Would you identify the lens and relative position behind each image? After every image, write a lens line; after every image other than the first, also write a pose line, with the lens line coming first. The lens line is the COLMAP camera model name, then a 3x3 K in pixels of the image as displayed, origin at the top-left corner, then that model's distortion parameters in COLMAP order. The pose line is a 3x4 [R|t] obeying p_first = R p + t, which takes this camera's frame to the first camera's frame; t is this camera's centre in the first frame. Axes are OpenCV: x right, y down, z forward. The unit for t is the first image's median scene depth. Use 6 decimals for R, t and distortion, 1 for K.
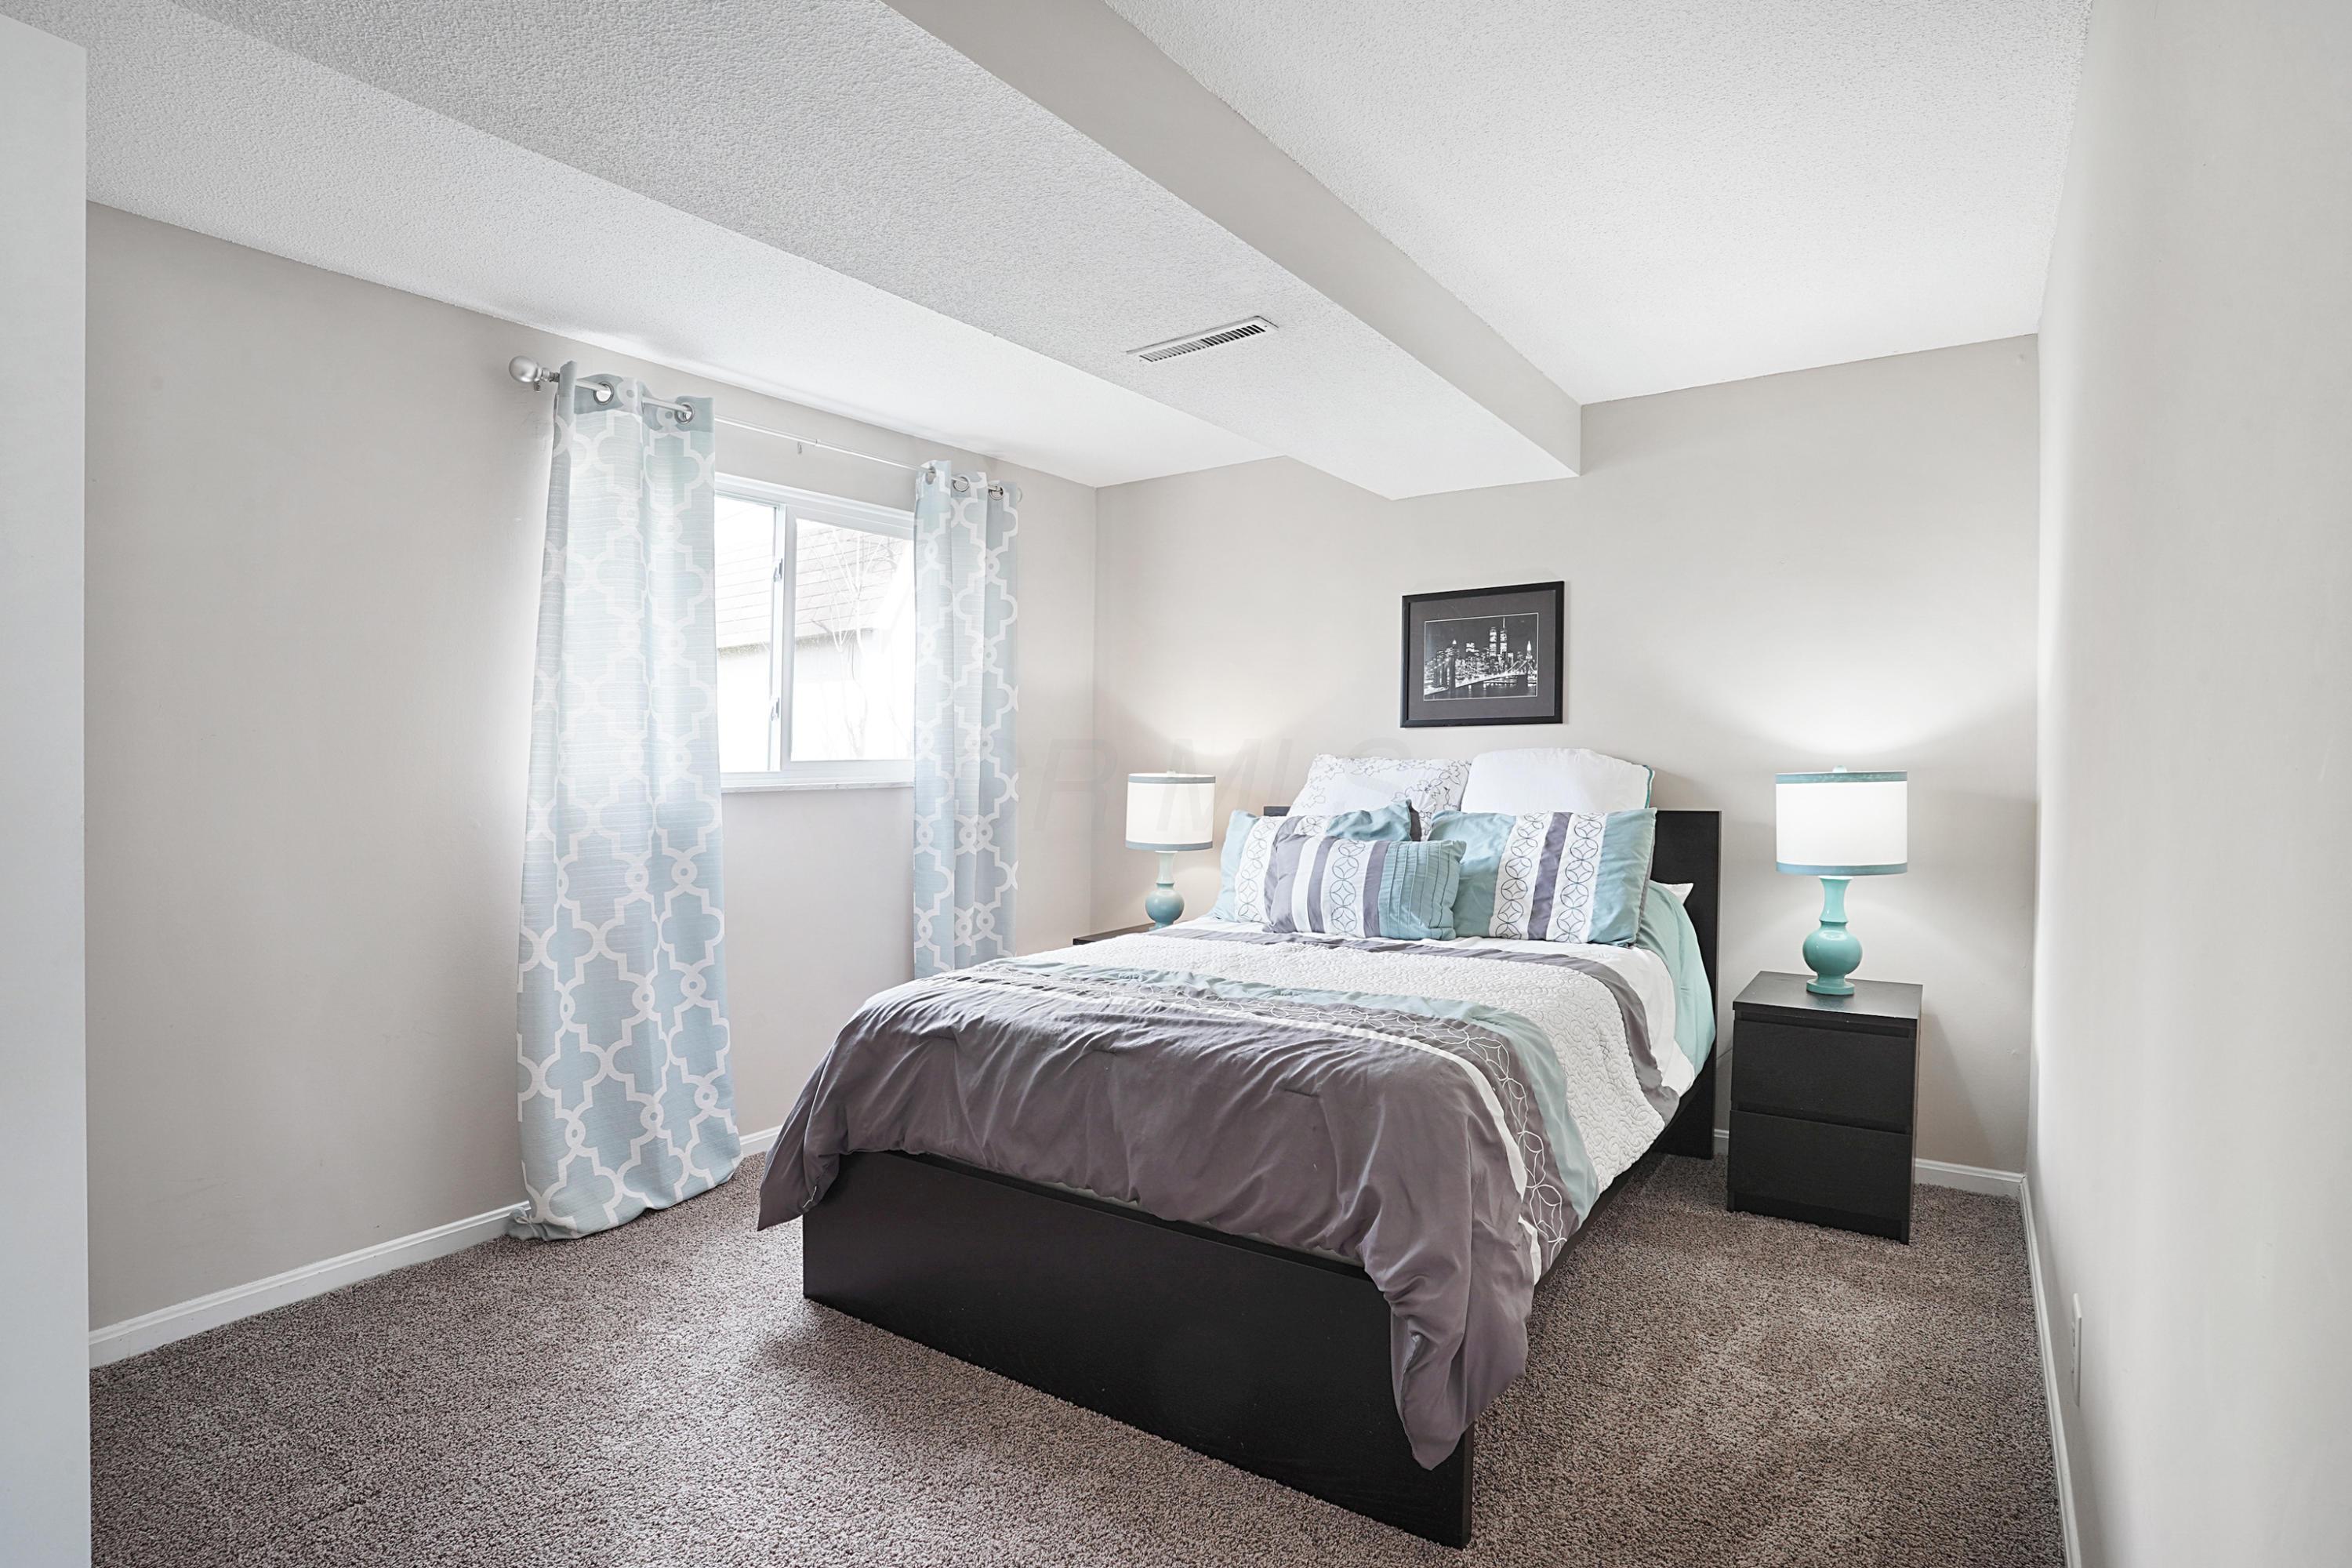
lens RADIAL K [[1172.3, 0, 1179.4], [0, 1172.3, 763.5], [0, 0, 1]] dist [-0.041295, 0.000936]
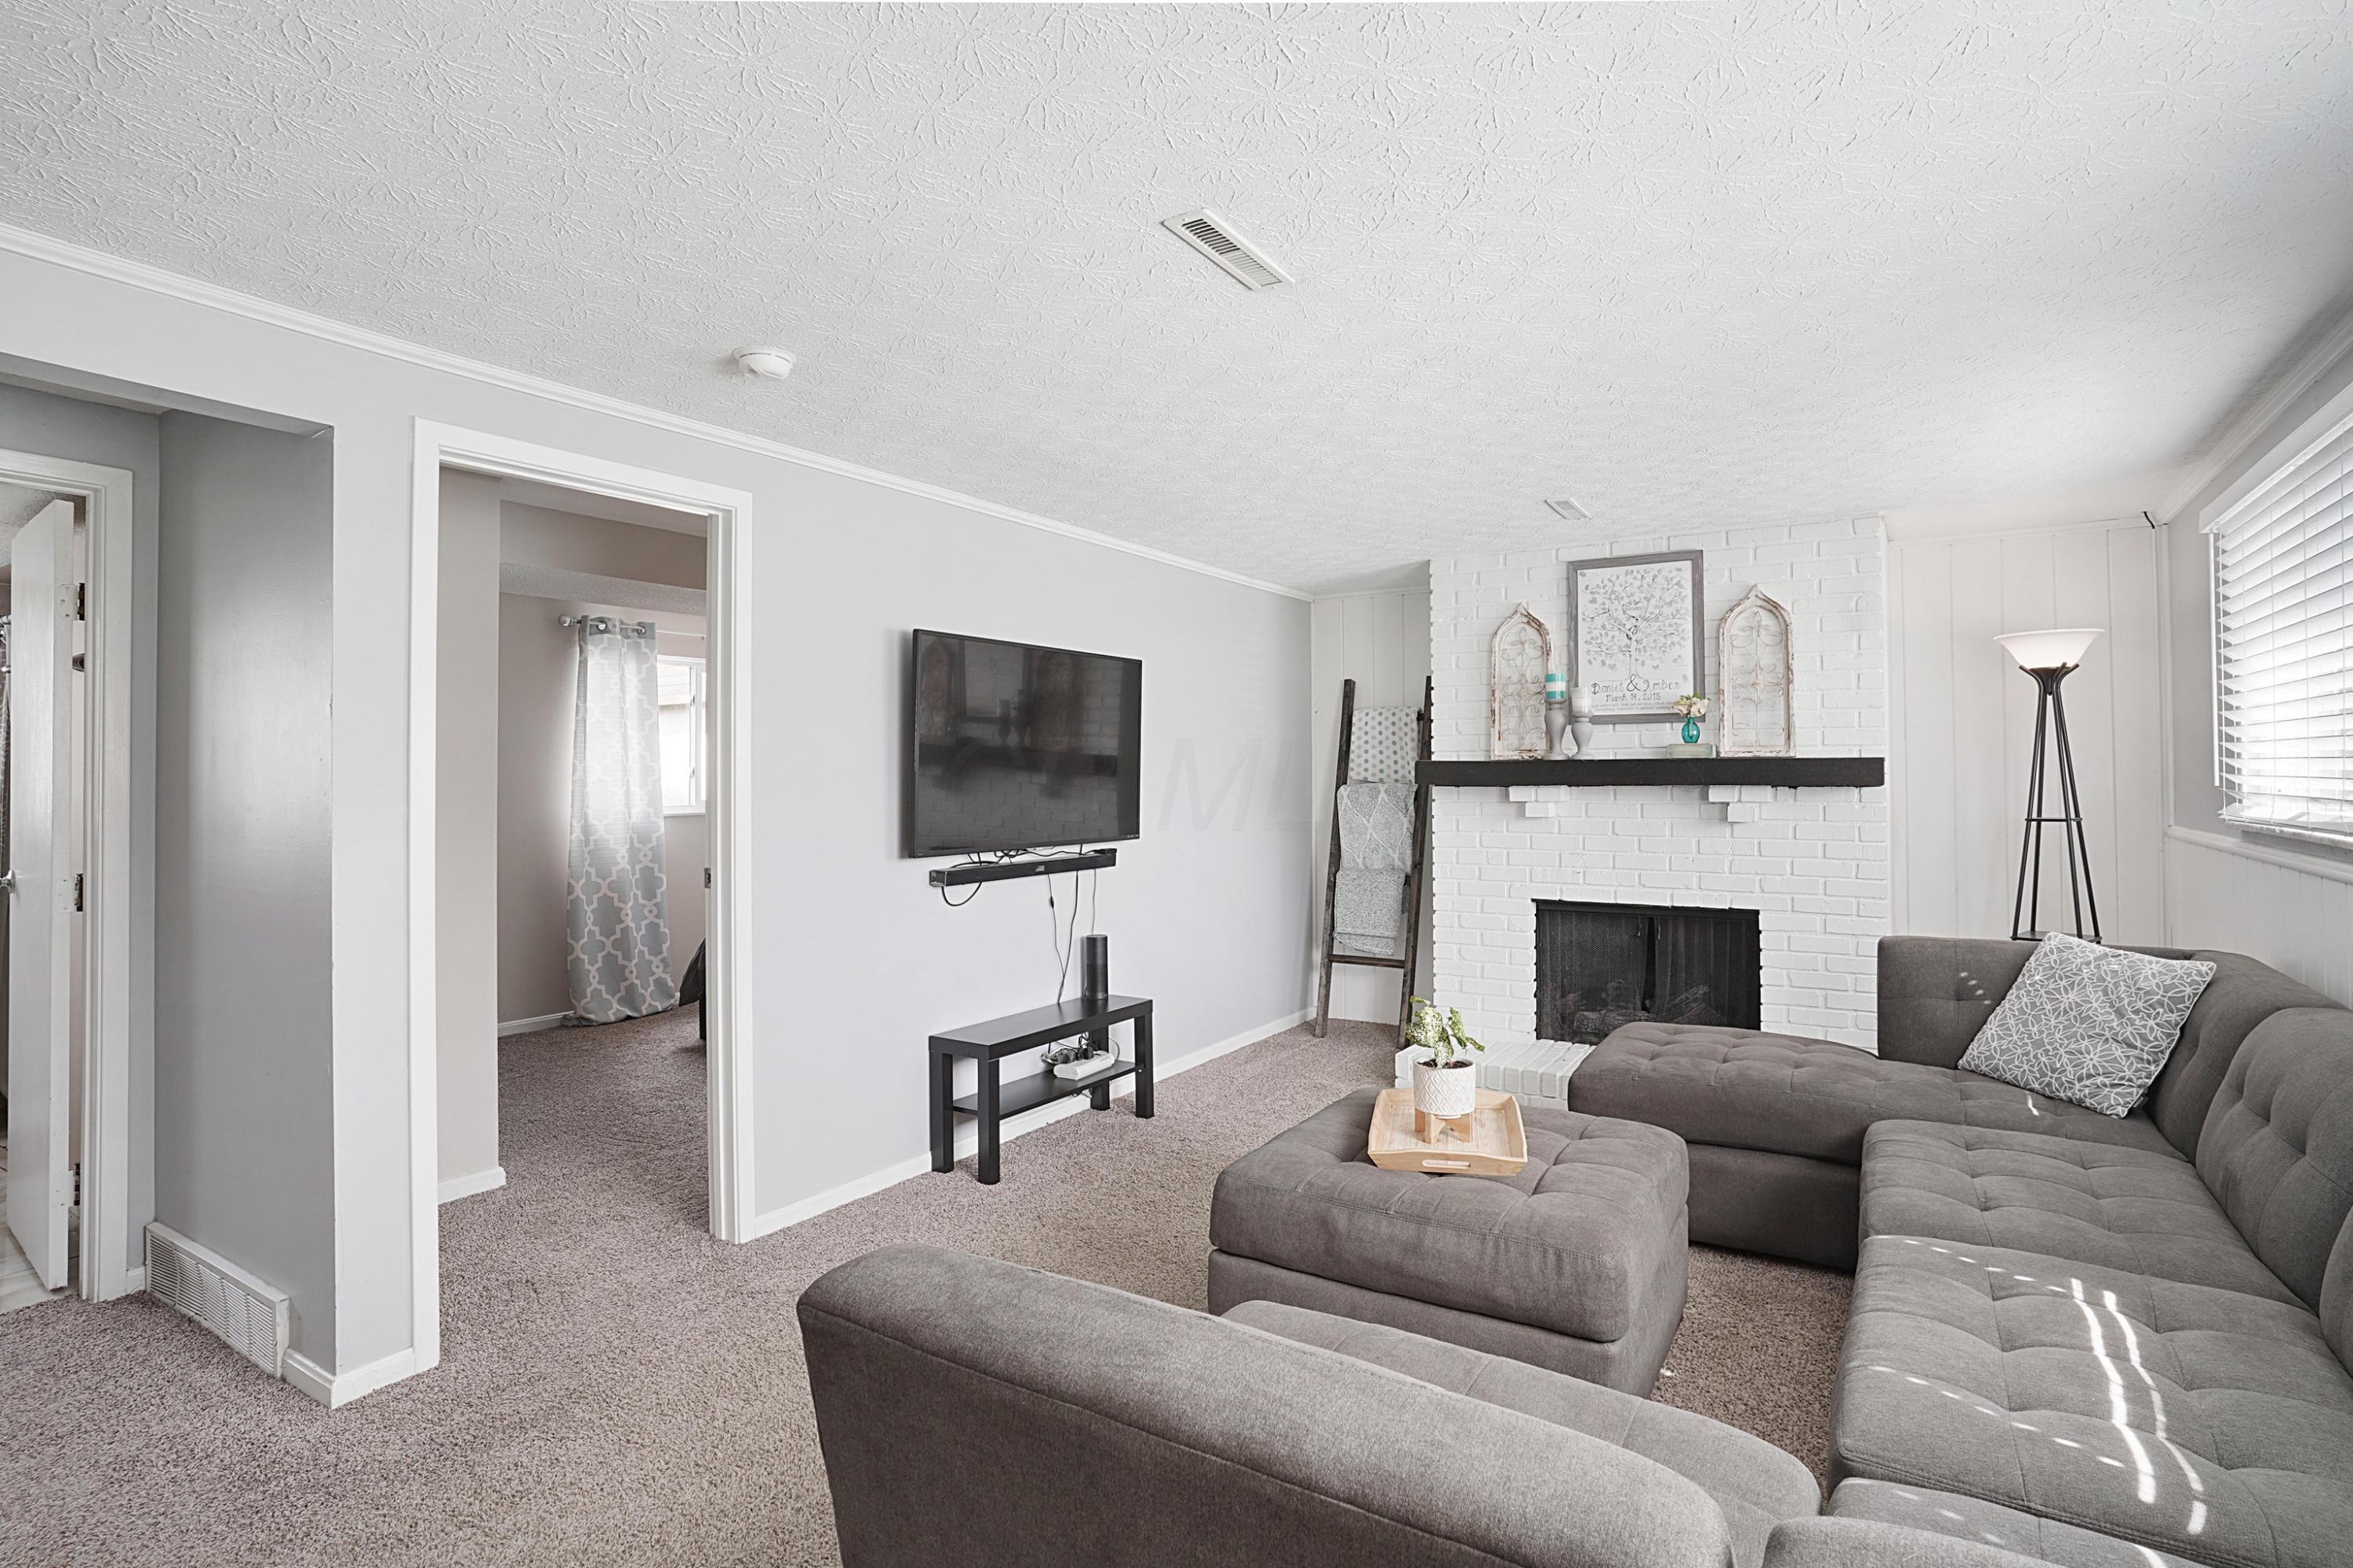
lens RADIAL K [[1172.9, 0, 1196.3], [0, 1172.9, 796.6], [0, 0, 1]] dist [-0.041295, 0.000936]
pose [[0.999312, -0.011203, 0.035358, 0.493158], [0.010929, 0.999909, 0.007932, -0.016333], [-0.035443, -0.007540, 0.999343, -1.124436]]
